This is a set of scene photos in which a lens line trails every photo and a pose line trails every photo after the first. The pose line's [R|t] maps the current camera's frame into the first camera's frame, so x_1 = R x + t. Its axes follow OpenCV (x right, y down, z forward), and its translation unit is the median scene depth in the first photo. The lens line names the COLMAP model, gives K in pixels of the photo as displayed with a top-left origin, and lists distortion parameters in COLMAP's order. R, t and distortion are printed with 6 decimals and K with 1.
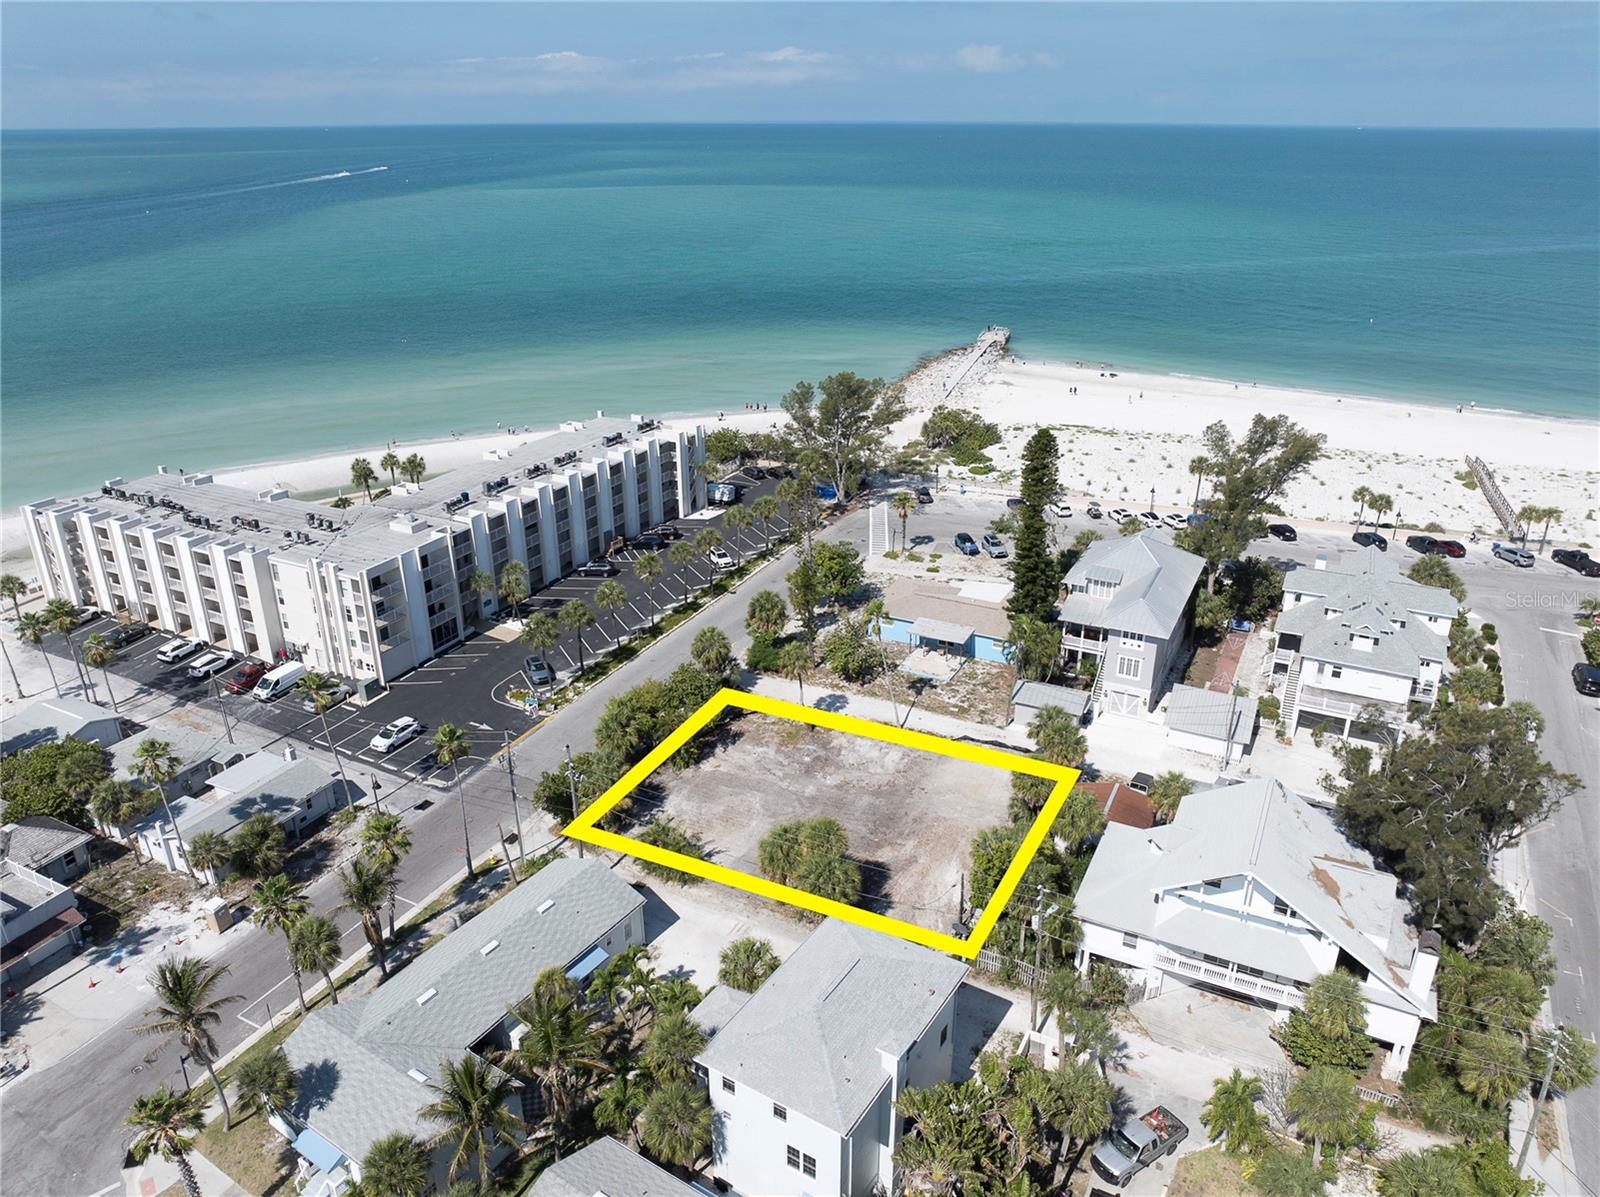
lens RADIAL K [[1116.3, 0, 817.3], [0, 1116.3, 599.2], [0, 0, 1]] dist [-0.008818, -0.004485]
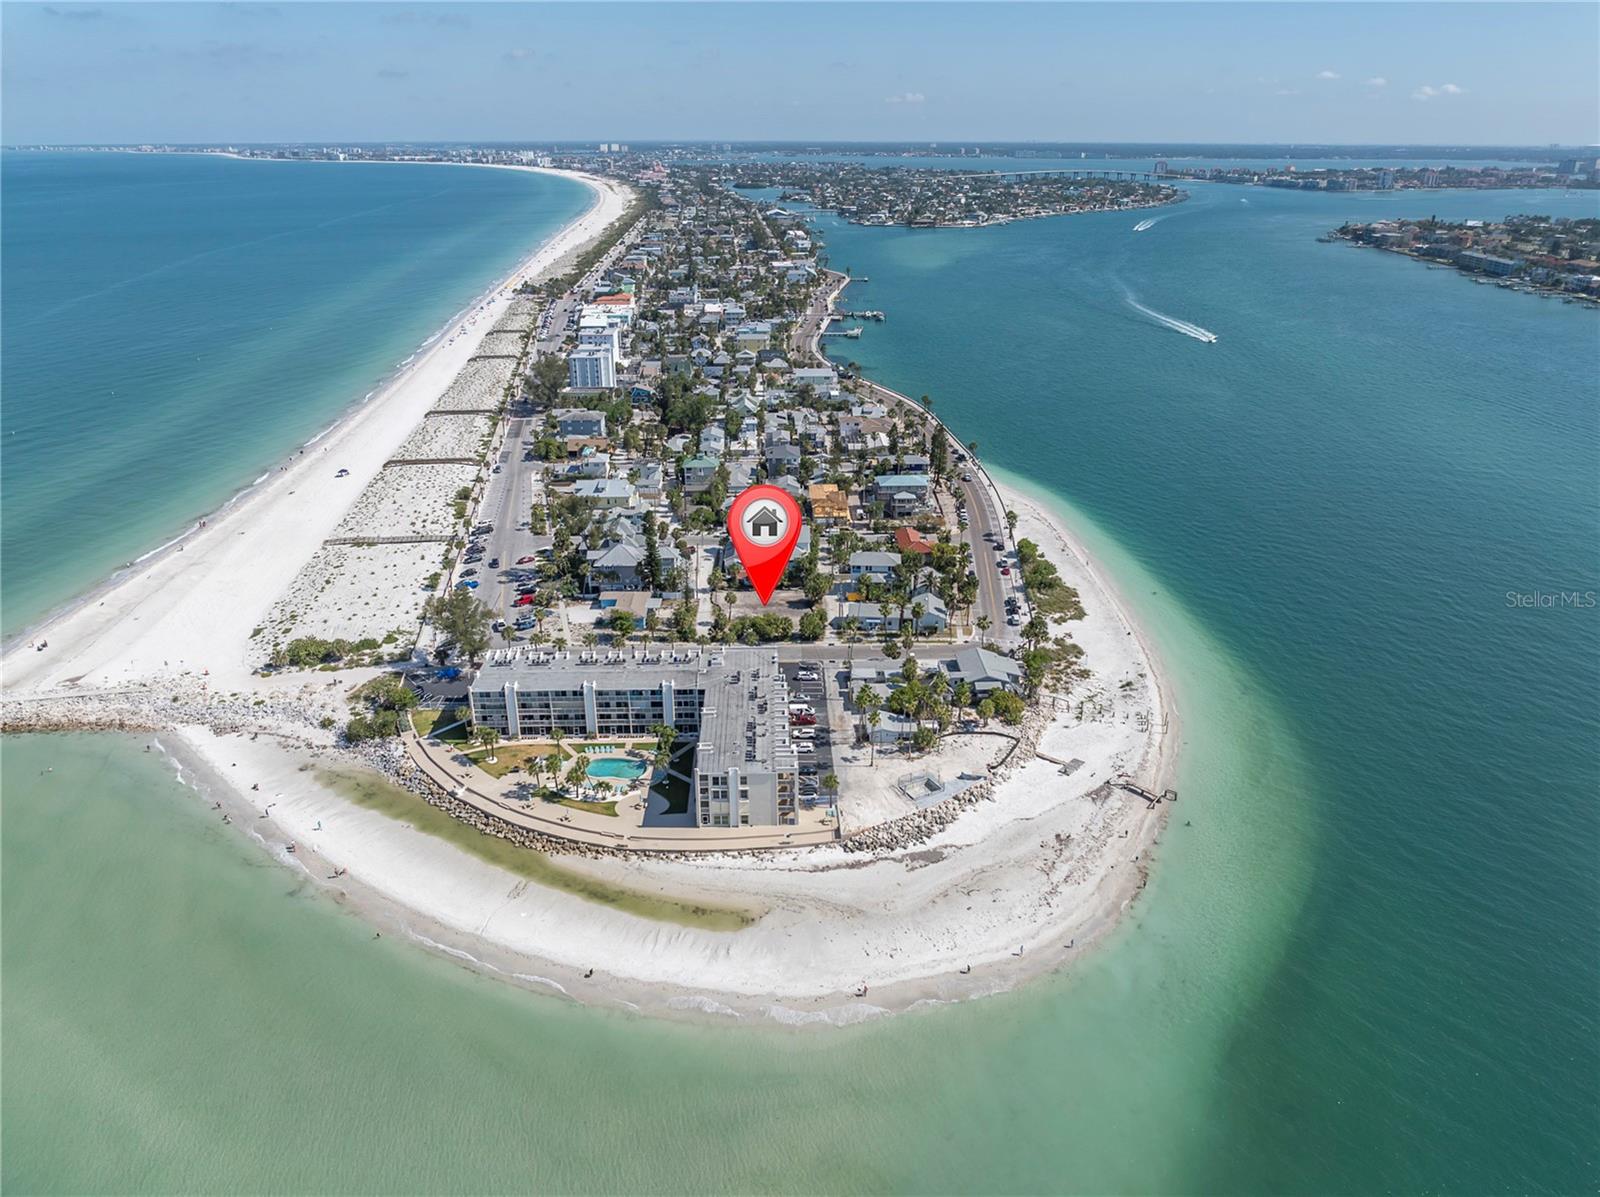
lens RADIAL K [[1134.6, 0, 801.9], [0, 1134.6, 578.7], [0, 0, 1]] dist [-0.022700, 0.000895]
pose [[-0.474692, -0.325057, 0.817927, -1.776422], [0.350735, 0.782468, 0.514518, -1.016873], [-0.807250, 0.531113, -0.257422, 1.154066]]
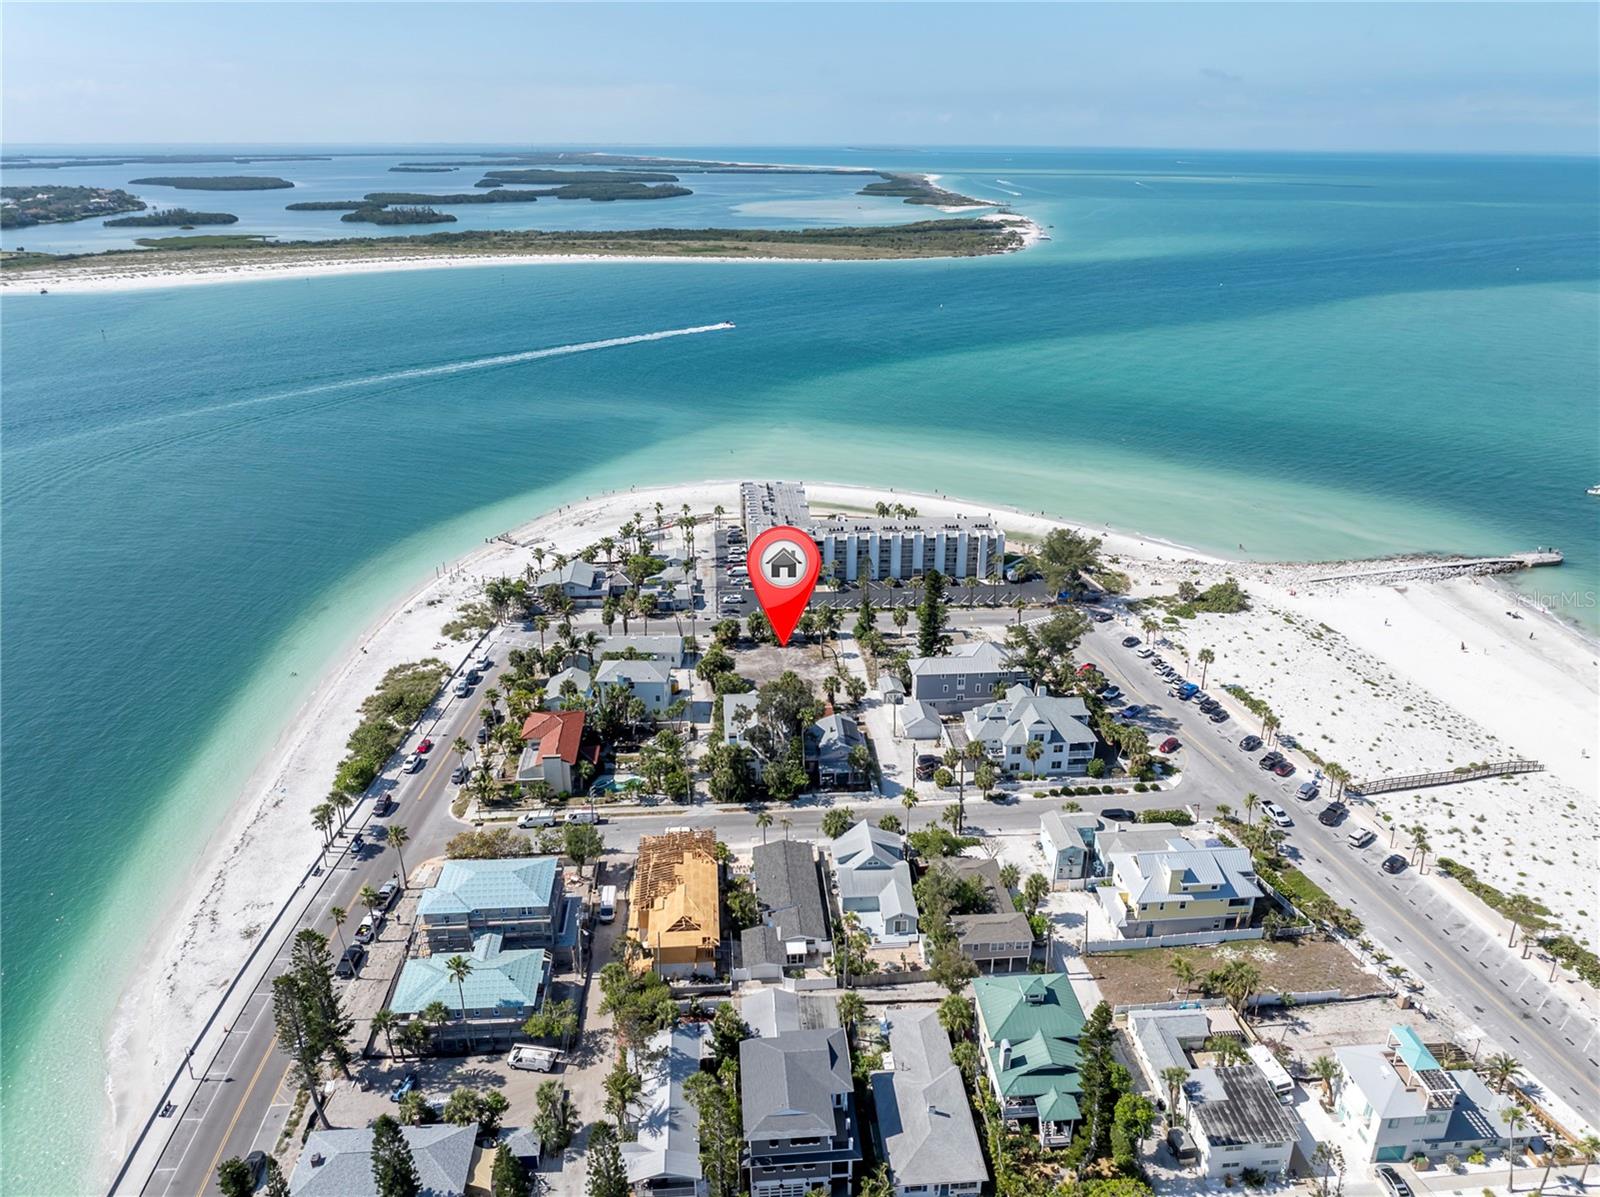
lens RADIAL K [[1134.6, 0, 801.9], [0, 1134.6, 578.7], [0, 0, 1]] dist [-0.022700, 0.000895]
pose [[0.513414, 0.314596, -0.798396, 1.392183], [-0.342376, 0.928216, 0.145583, -0.281237], [0.786883, 0.198607, 0.584269, -0.352871]]
